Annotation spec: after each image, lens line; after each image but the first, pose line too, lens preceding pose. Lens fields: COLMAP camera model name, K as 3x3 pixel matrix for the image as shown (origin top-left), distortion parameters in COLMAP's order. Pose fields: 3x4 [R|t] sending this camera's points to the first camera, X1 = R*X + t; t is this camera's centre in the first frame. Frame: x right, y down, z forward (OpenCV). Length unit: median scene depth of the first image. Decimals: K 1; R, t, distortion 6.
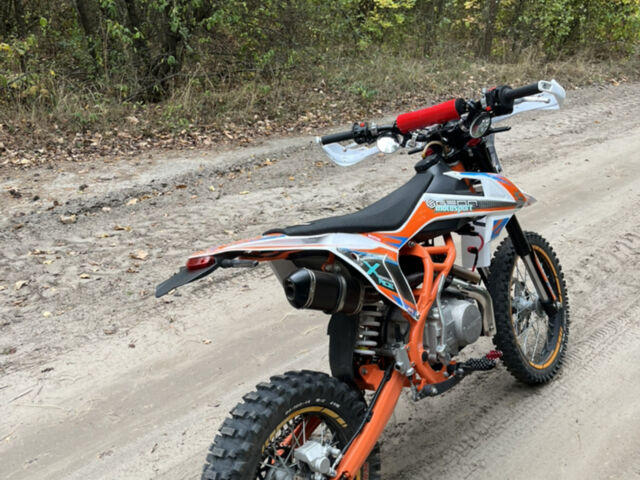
lens RADIAL K [[621.1, 0, 320.0], [0, 621.1, 240.0], [0, 0, 1]] dist [0.047334, 0.005168]
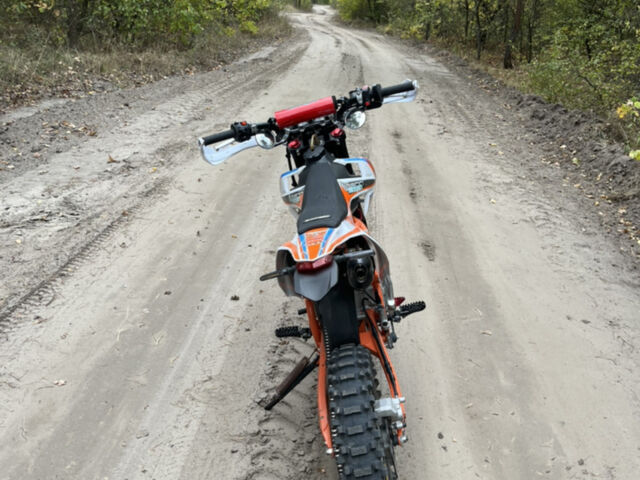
lens RADIAL K [[621.1, 0, 320.0], [0, 621.1, 240.0], [0, 0, 1]] dist [0.047334, 0.005168]
pose [[0.774641, -0.176881, 0.607161, -0.498314], [0.166769, 0.983240, 0.073671, -0.046854], [-0.610016, 0.044187, 0.791156, 0.095284]]
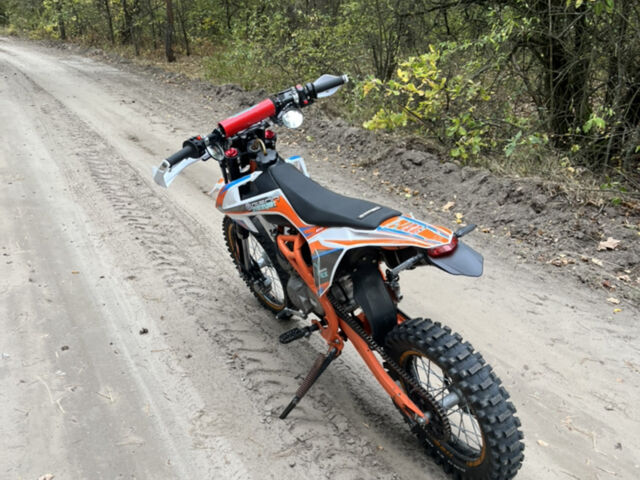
lens RADIAL K [[621.1, 0, 320.0], [0, 621.1, 240.0], [0, 0, 1]] dist [0.047334, 0.005168]
pose [[0.353892, -0.316311, 0.880175, -0.785015], [0.325113, 0.923993, 0.201340, -0.170872], [-0.876961, 0.214904, 0.429831, 0.430599]]
